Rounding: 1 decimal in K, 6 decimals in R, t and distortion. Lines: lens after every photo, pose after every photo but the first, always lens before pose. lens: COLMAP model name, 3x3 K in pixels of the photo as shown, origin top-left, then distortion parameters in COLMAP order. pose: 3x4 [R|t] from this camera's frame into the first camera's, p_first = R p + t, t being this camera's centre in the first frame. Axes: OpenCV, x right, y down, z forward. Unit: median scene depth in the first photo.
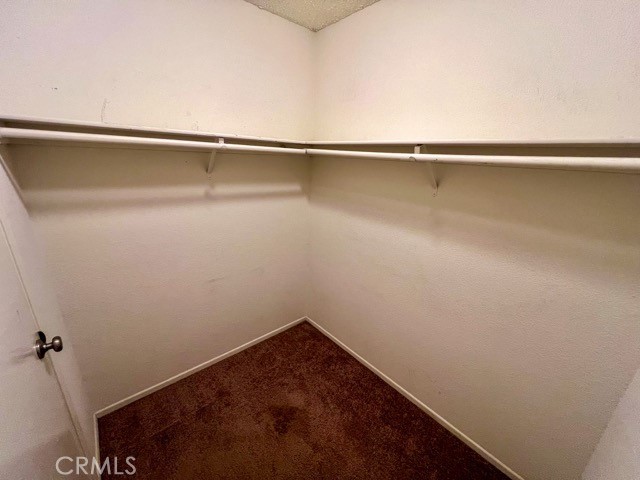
lens RADIAL K [[254.7, 0, 326.3], [0, 254.7, 240.3], [0, 0, 1]] dist [0.001344, 0.000048]
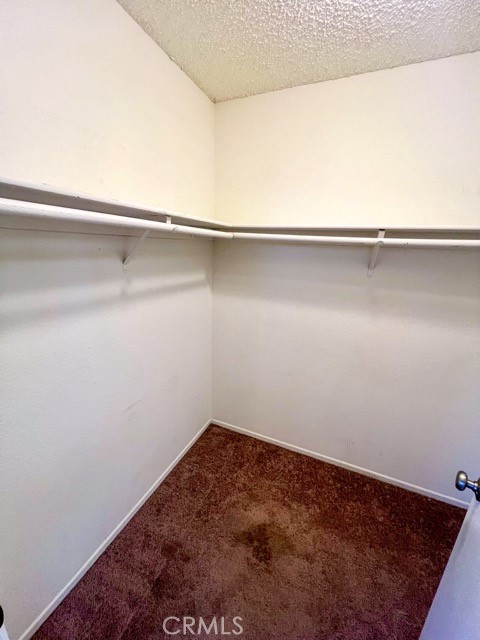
lens RADIAL K [[254.7, 0, 240.0], [0, 254.7, 319.0], [0, 0, 1]] dist [0.001344, 0.000048]
pose [[0.912143, -0.126573, 0.389839, -0.456334], [0.132865, 0.991074, 0.010906, -0.069354], [-0.387740, 0.041848, 0.920818, 0.193231]]
